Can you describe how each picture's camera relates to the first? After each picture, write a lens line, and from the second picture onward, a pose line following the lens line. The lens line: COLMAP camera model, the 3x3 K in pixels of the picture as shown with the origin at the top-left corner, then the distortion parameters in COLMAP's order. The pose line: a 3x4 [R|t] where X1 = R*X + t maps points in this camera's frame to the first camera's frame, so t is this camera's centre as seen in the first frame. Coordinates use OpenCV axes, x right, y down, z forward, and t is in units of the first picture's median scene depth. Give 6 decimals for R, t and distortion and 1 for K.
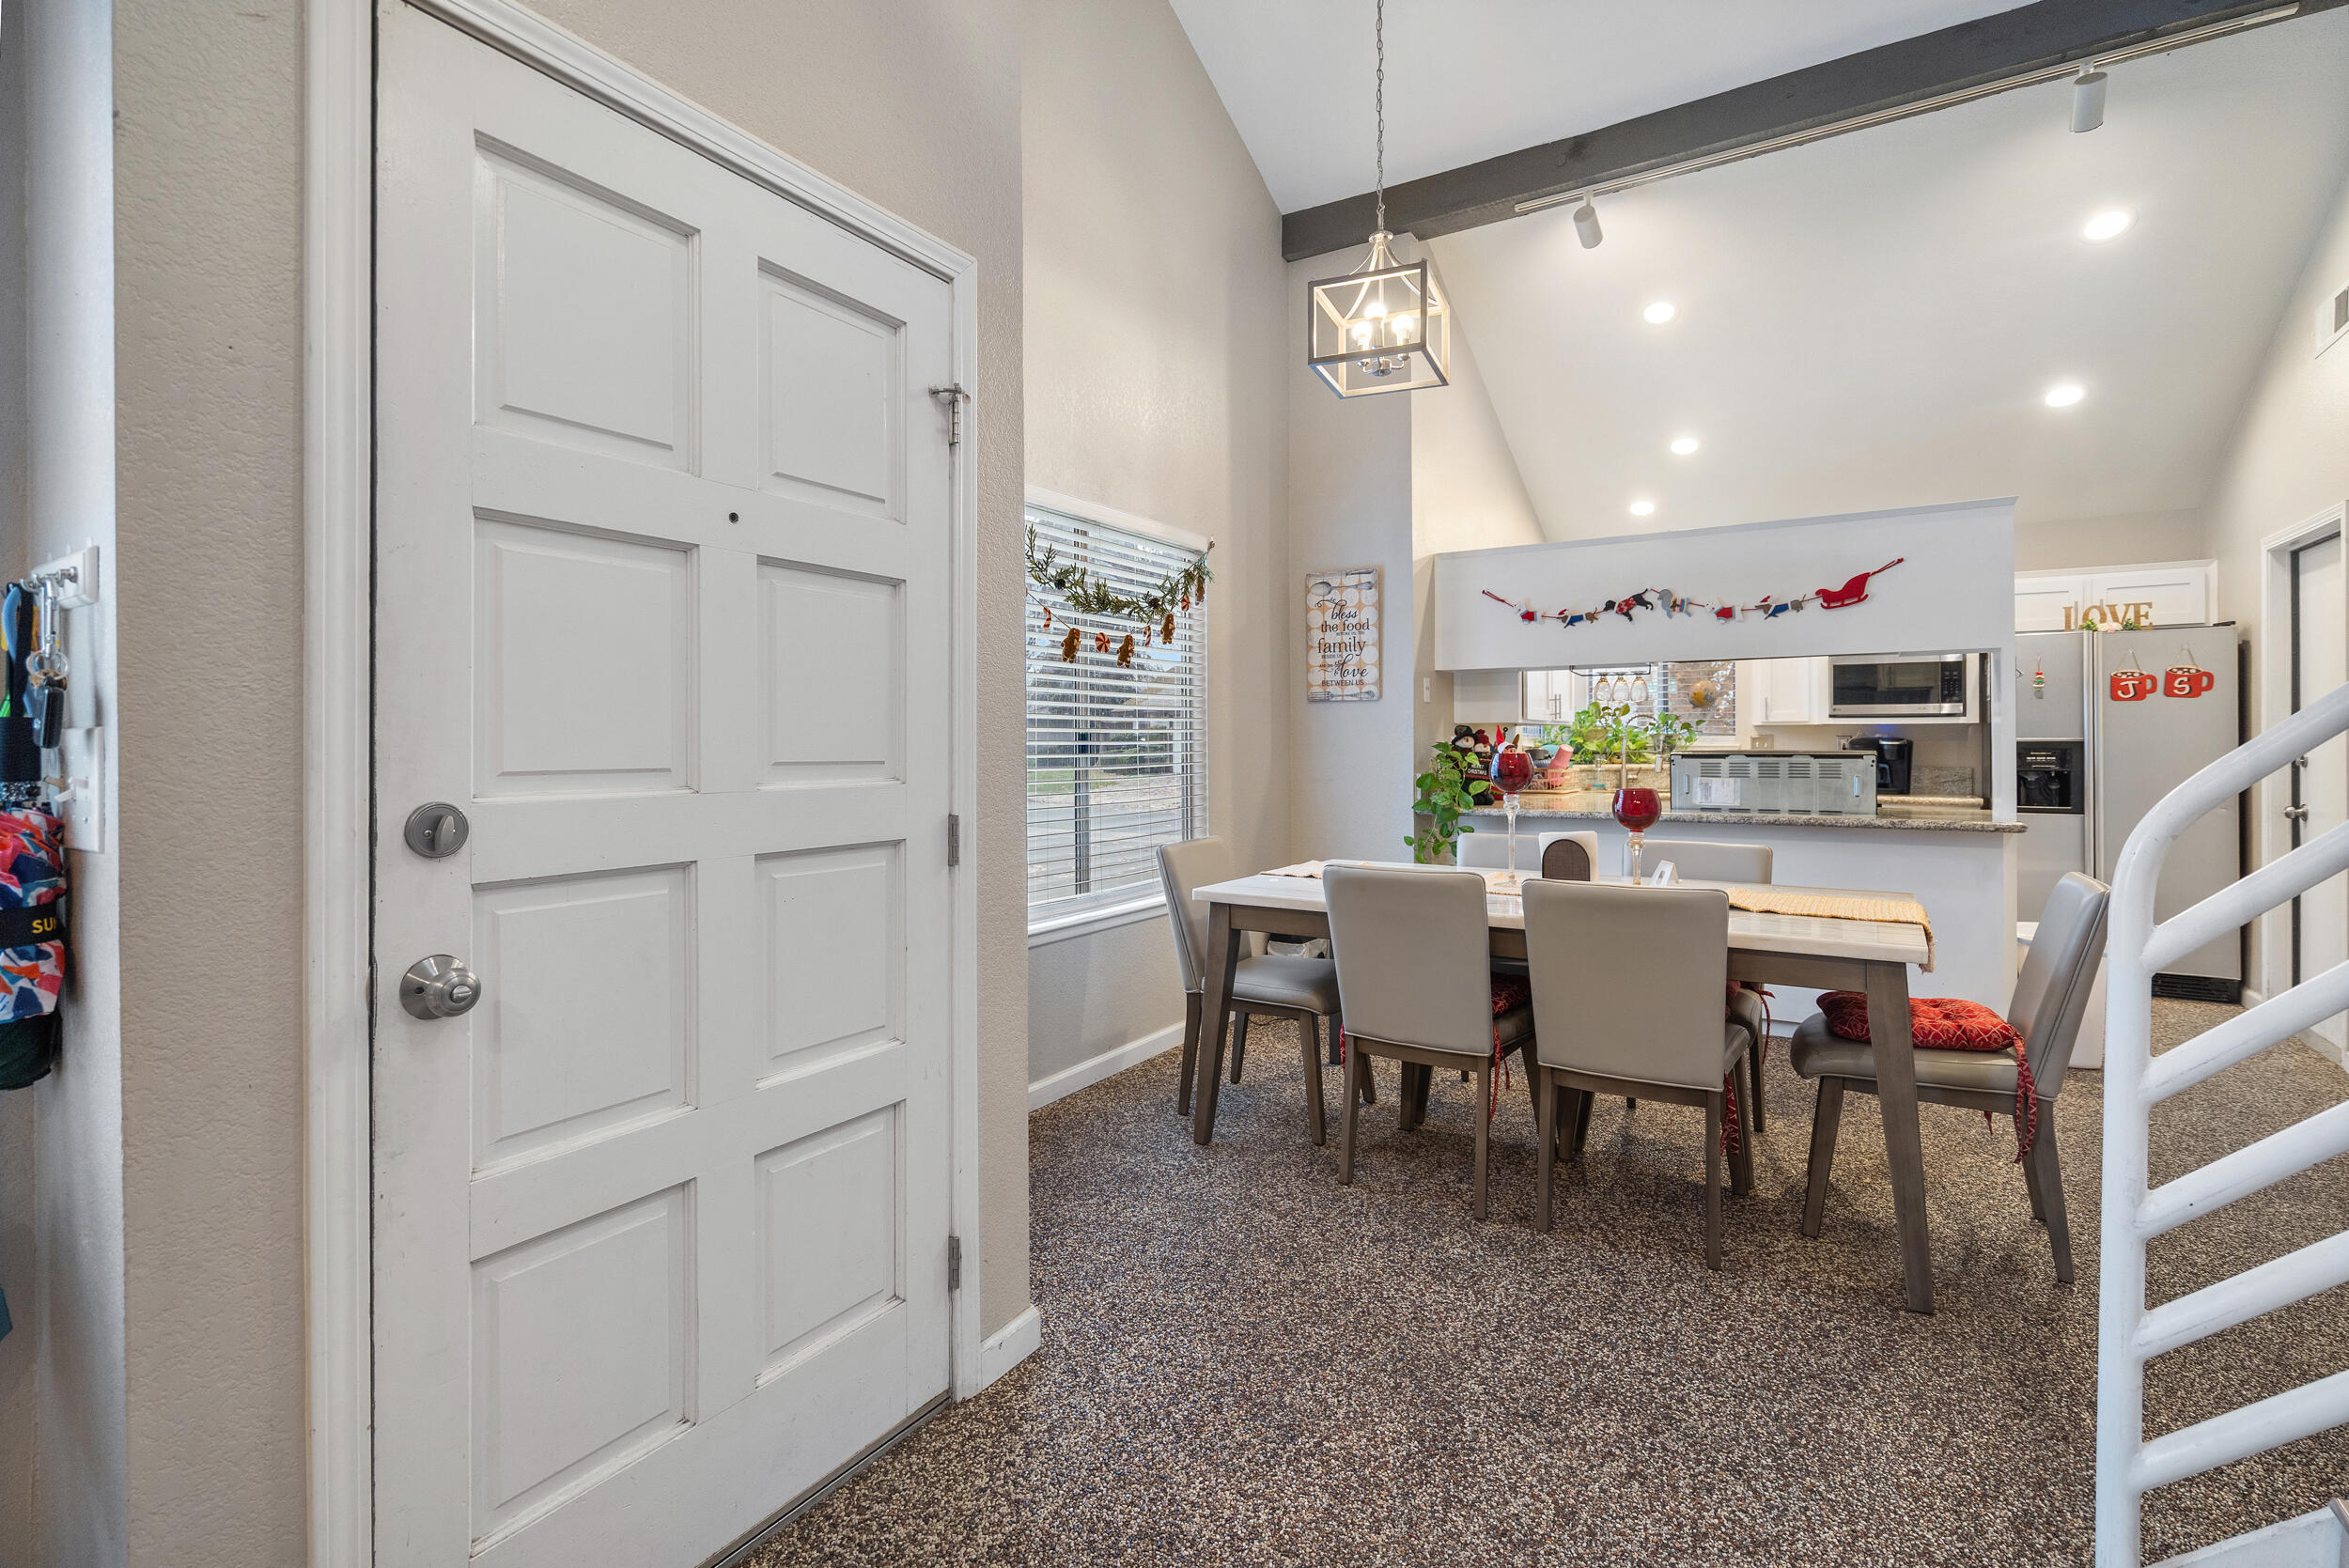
lens RADIAL K [[1038.8, 0, 1165.6], [0, 1038.8, 747.0], [0, 0, 1]] dist [0.000126, 0.000189]
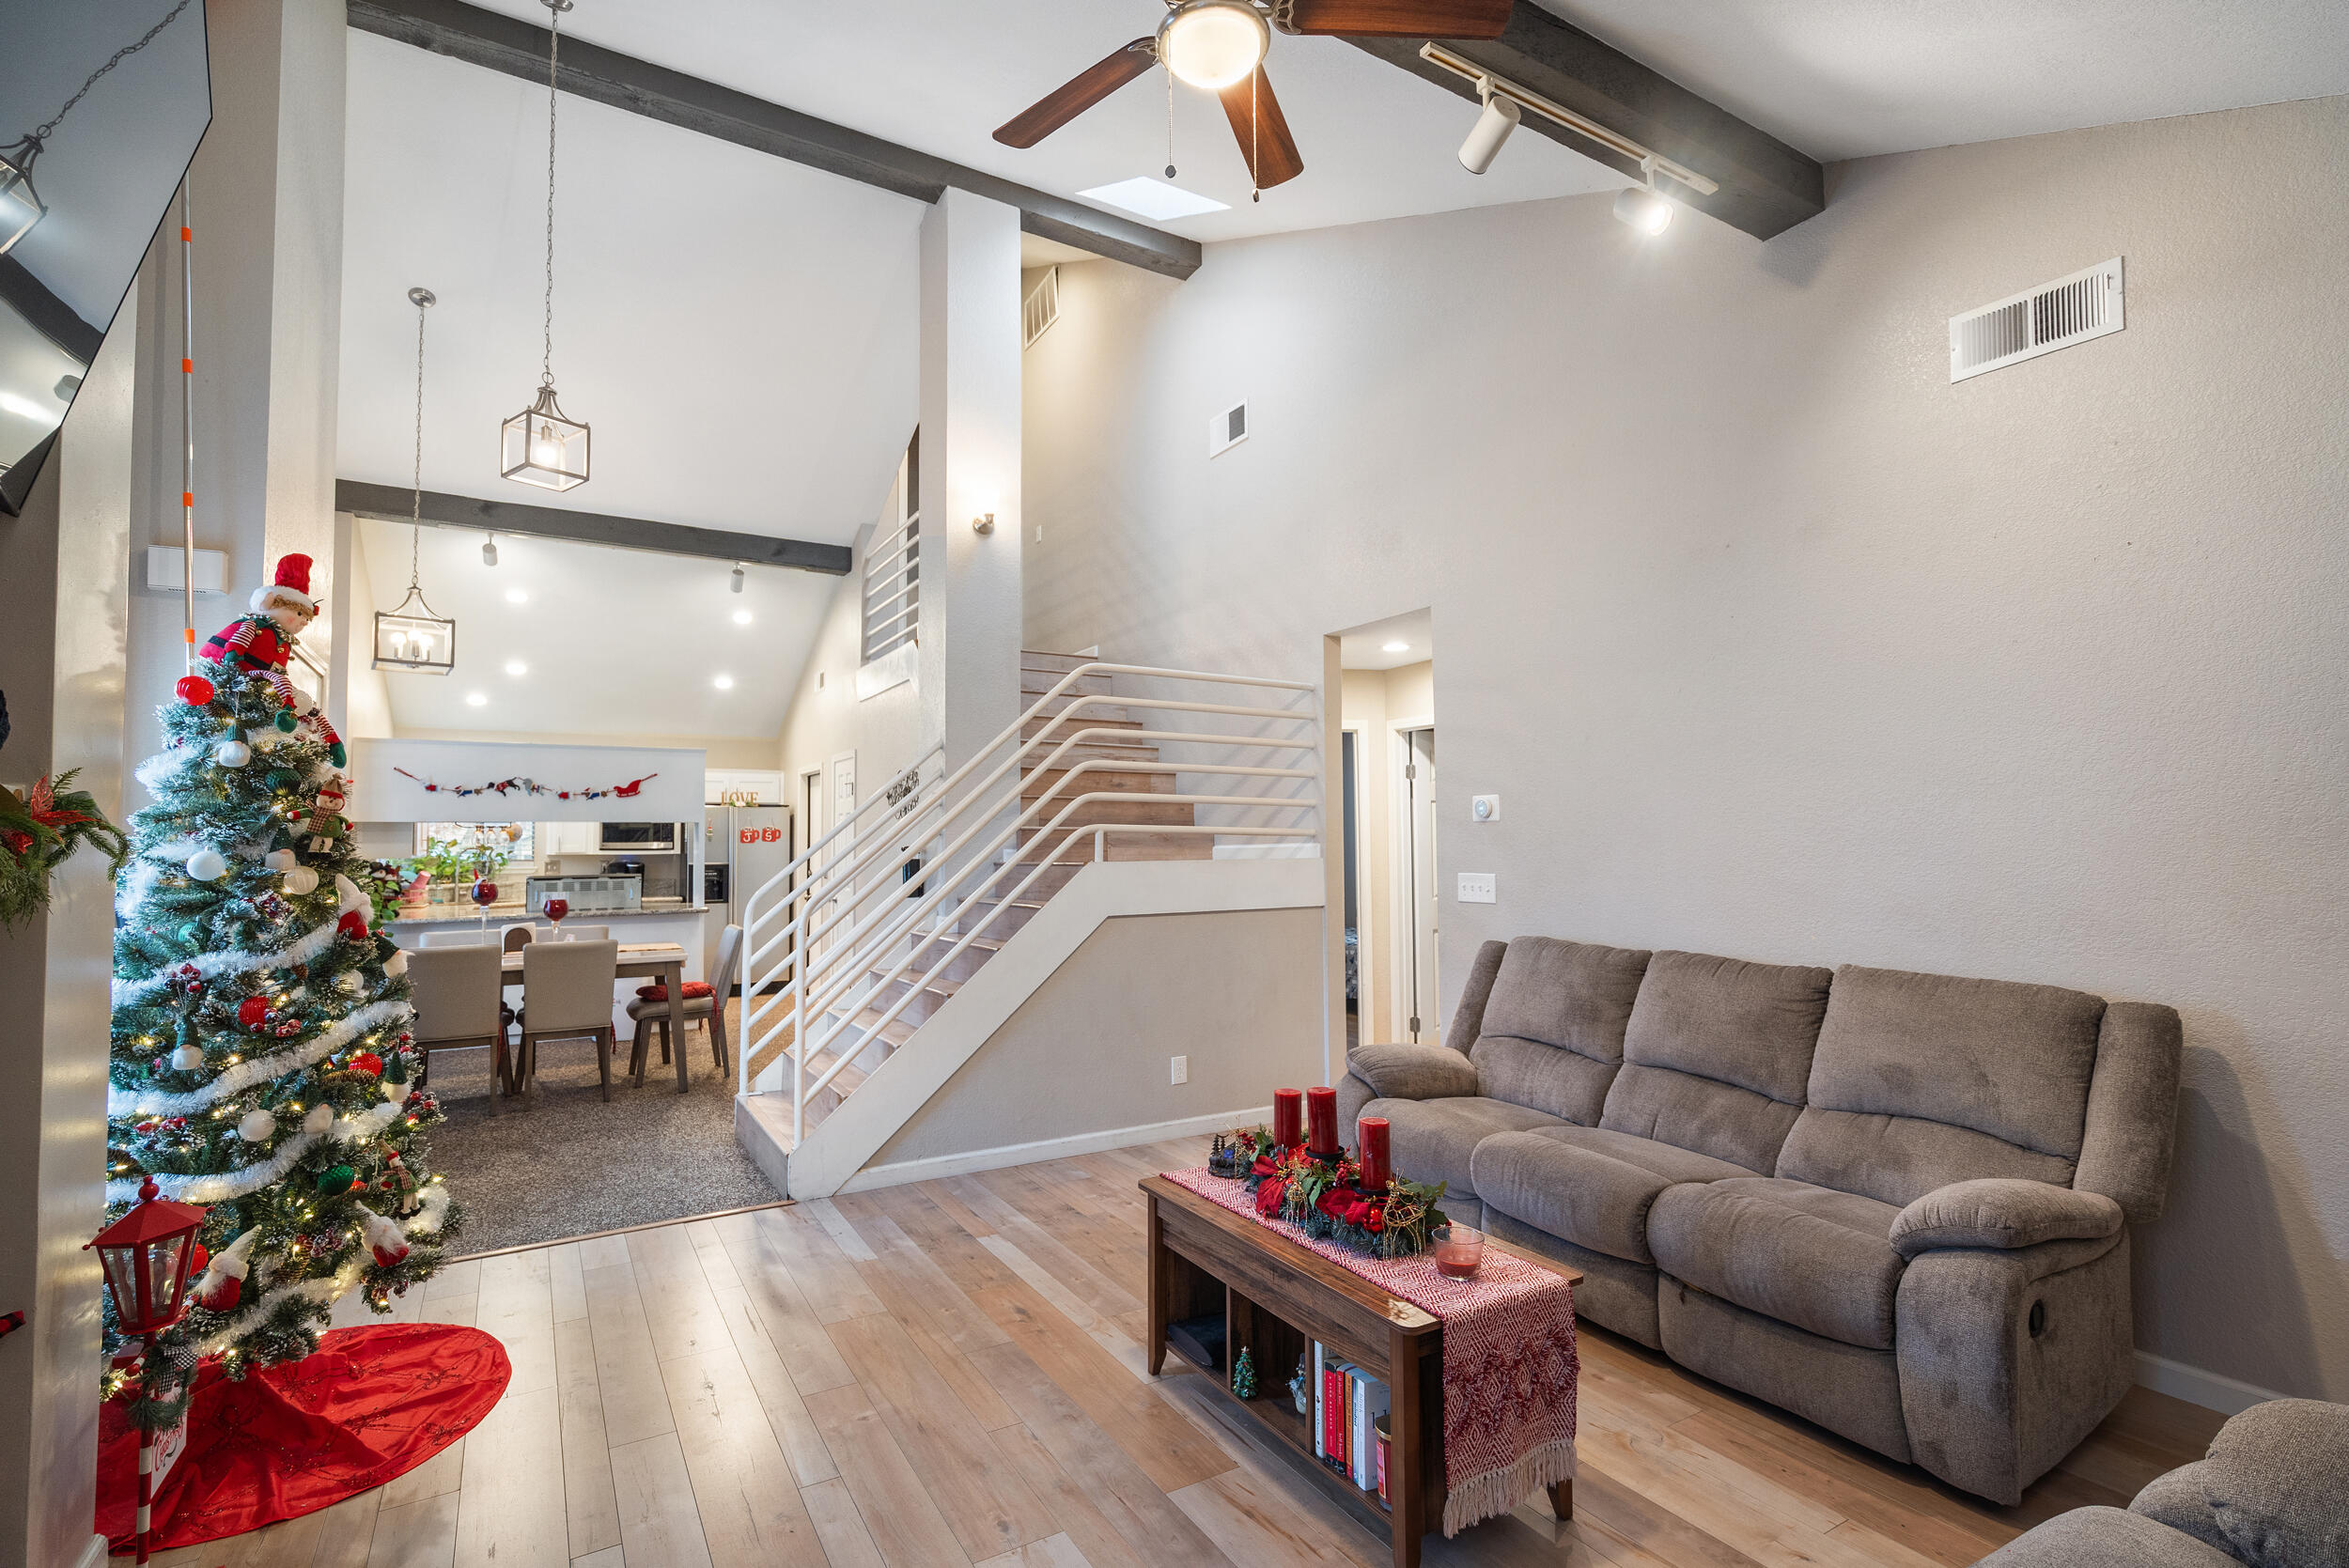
lens RADIAL K [[1102.4, 0, 1174.5], [0, 1102.4, 784.0], [0, 0, 1]] dist [-0.002579, 0.000116]
pose [[0.438481, 0.044871, 0.897620, -0.676115], [0.008820, 0.998490, -0.054222, -0.041895], [-0.898697, 0.031692, 0.437423, -0.727083]]
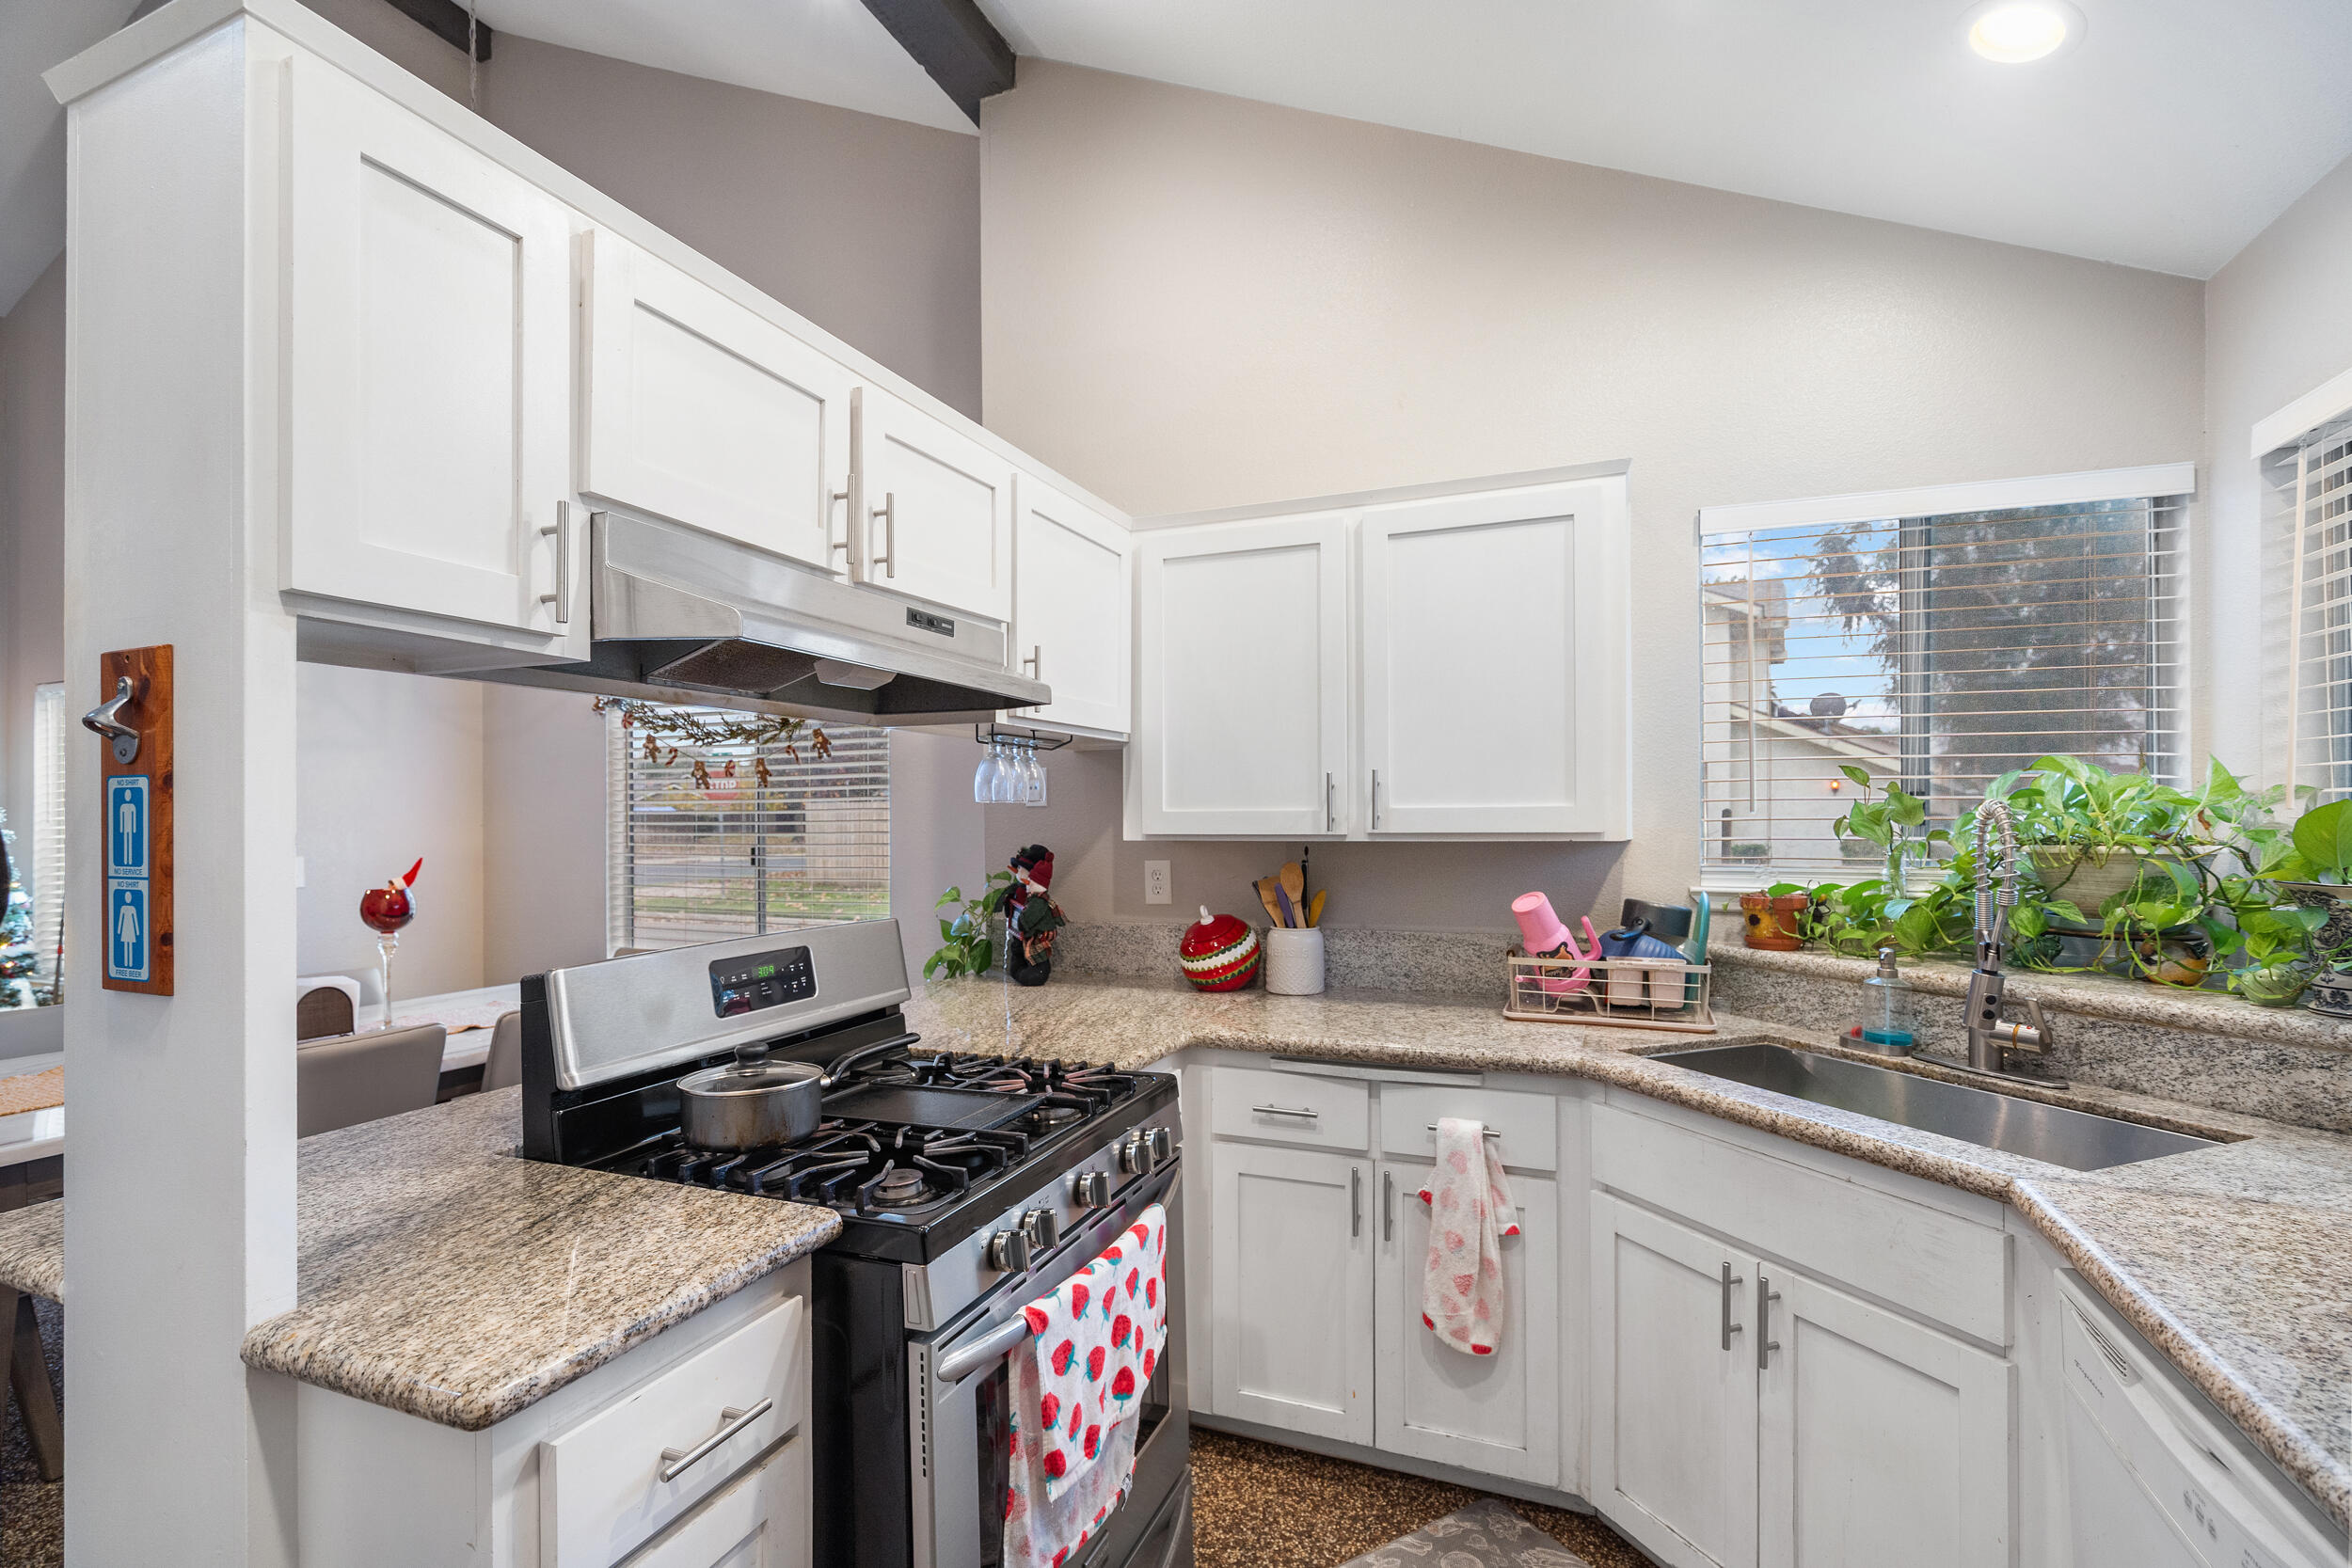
lens RADIAL K [[1072.3, 0, 1173.6], [0, 1072.3, 808.9], [0, 0, 1]] dist [-0.003064, -0.000116]
pose [[0.171511, -0.007118, -0.985157, 0.970777], [-0.002231, 0.999969, -0.007614, -0.041420], [0.985180, 0.003504, 0.171490, 1.057645]]
